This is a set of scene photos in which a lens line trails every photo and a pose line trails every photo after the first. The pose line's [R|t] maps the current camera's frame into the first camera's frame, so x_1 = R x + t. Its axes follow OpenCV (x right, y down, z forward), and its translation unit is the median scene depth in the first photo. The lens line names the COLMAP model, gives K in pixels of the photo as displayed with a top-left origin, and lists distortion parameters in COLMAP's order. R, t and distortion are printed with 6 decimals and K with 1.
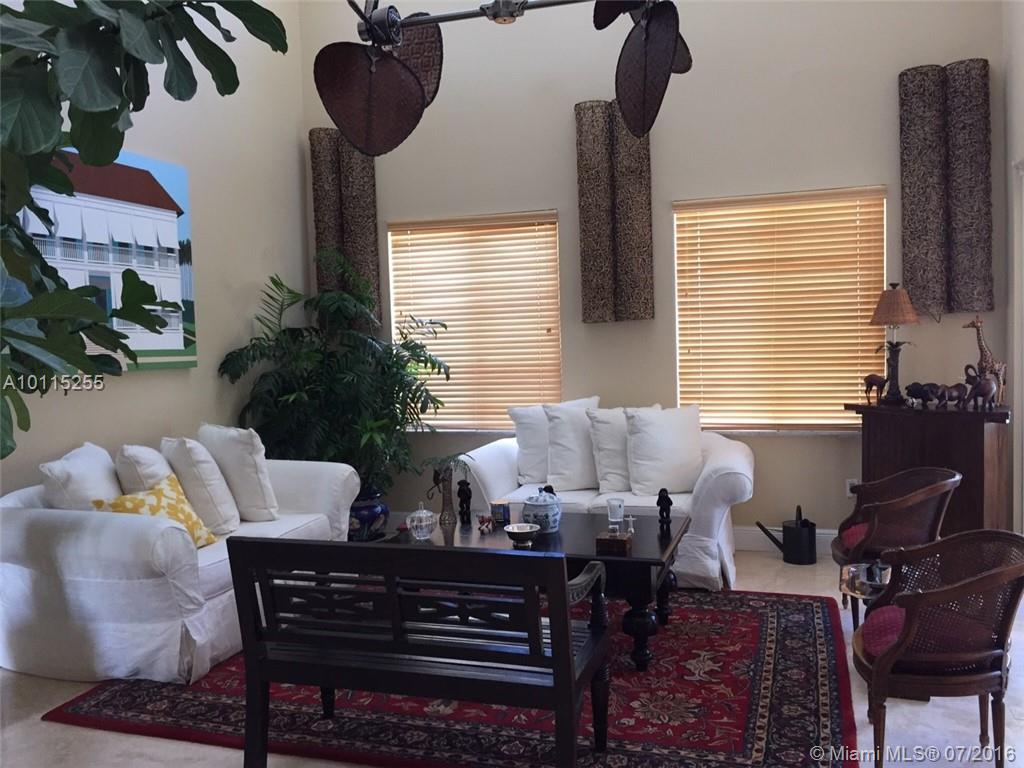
lens RADIAL K [[861.4, 0, 516.5], [0, 861.4, 383.6], [0, 0, 1]] dist [0.072188, -0.114543]
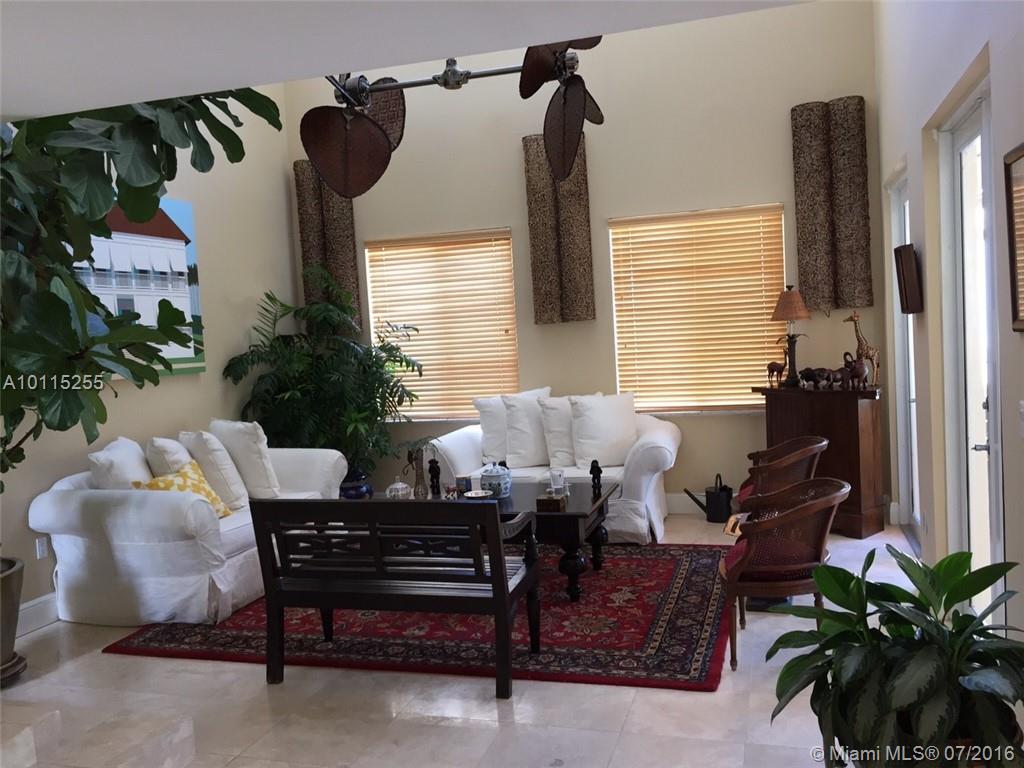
lens RADIAL K [[861.4, 0, 516.5], [0, 861.4, 383.6], [0, 0, 1]] dist [0.072188, -0.114543]
pose [[0.999437, -0.028391, 0.017866, 0.035347], [0.028244, 0.999565, 0.008441, -0.000988], [-0.018098, -0.007931, 0.999805, -0.203218]]
